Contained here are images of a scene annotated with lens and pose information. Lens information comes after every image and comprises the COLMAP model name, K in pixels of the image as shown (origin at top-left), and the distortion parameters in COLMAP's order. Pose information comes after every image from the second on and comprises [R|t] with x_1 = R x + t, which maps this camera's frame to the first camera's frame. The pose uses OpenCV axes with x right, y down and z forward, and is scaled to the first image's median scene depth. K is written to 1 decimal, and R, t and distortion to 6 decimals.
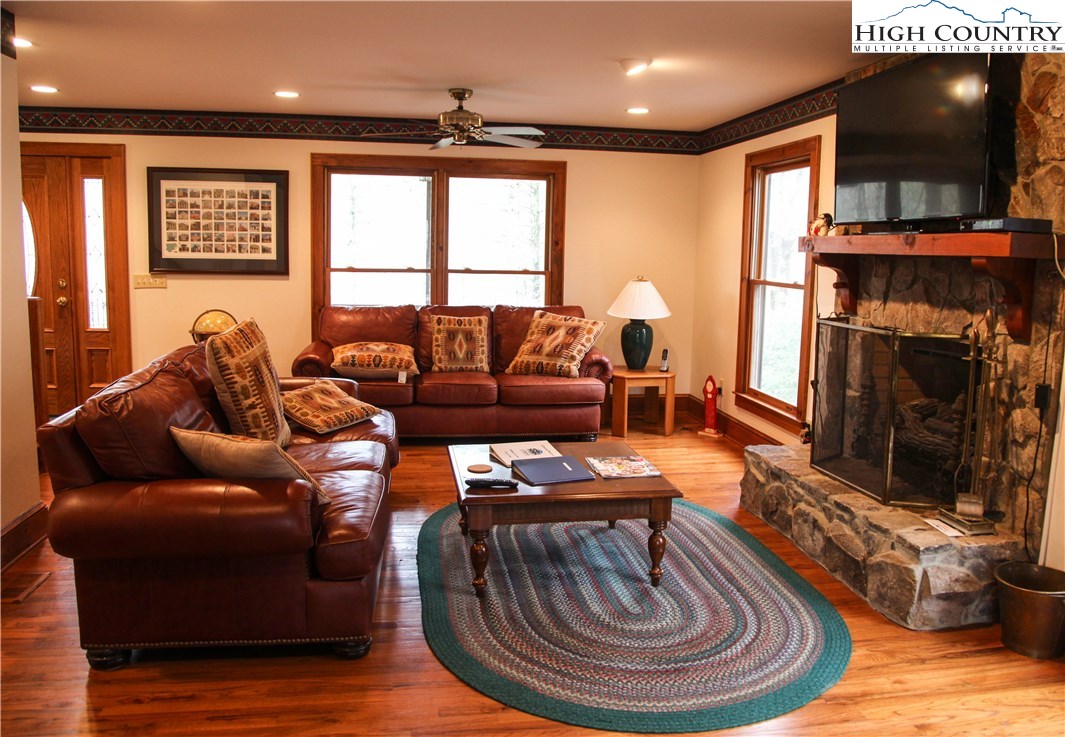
lens RADIAL K [[857.1, 0, 532.3], [0, 857.1, 346.0], [0, 0, 1]] dist [-0.059895, 0.005185]
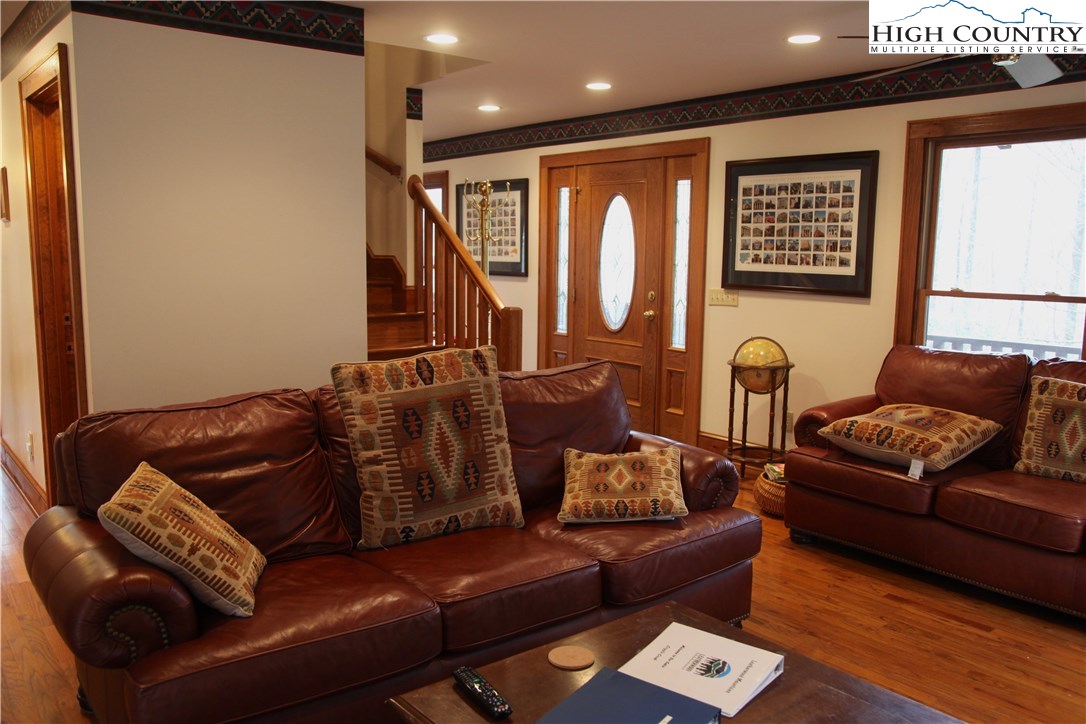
lens RADIAL K [[891.4, 0, 543.0], [0, 891.4, 362.0], [0, 0, 1]] dist [-0.008669, -0.000674]
pose [[0.507235, 0.099775, -0.856013, 0.226149], [-0.106666, 0.992907, 0.052525, -0.040259], [0.855182, 0.064665, 0.514279, 0.392860]]
